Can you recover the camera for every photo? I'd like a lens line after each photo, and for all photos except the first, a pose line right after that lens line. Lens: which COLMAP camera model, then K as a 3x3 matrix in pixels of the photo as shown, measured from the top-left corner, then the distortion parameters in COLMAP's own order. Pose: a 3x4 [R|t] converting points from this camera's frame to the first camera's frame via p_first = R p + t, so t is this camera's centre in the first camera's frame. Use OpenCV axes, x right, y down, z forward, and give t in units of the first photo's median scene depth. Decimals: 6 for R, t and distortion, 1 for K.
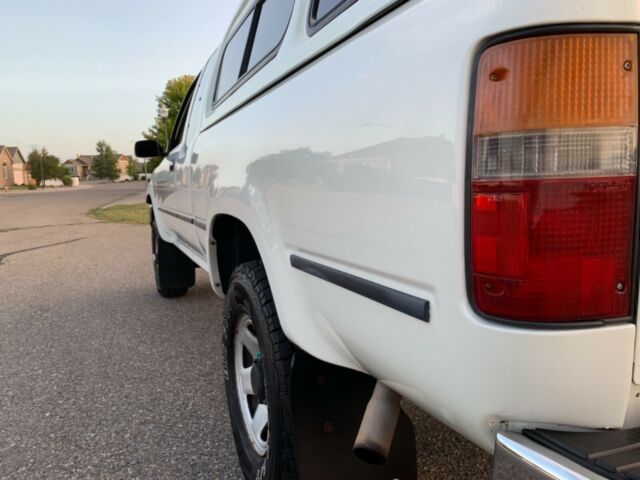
lens RADIAL K [[490.9, 0, 323.3], [0, 490.9, 241.6], [0, 0, 1]] dist [0.024975, -0.021278]
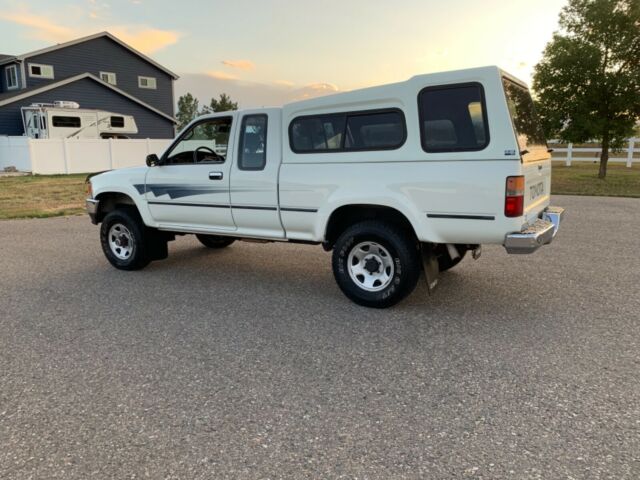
lens RADIAL K [[490.9, 0, 318.1], [0, 490.9, 238.6], [0, 0, 1]] dist [0.024975, -0.021278]
pose [[0.813713, -0.089872, 0.574277, -4.702259], [0.065489, 0.995859, 0.063054, -0.117256], [-0.577566, -0.013699, 0.816229, -2.468192]]
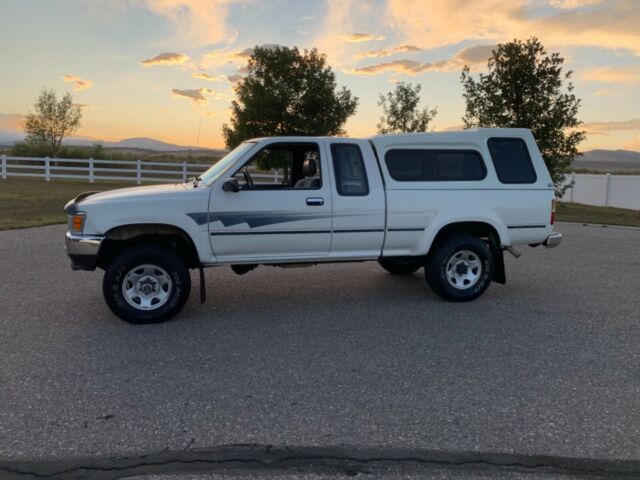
lens RADIAL K [[490.9, 0, 316.6], [0, 490.9, 240.7], [0, 0, 1]] dist [0.024975, -0.021278]
pose [[0.145138, -0.108552, 0.983439, -9.119206], [0.097687, 0.990679, 0.094935, -0.845056], [-0.984577, 0.082291, 0.154389, 3.680589]]
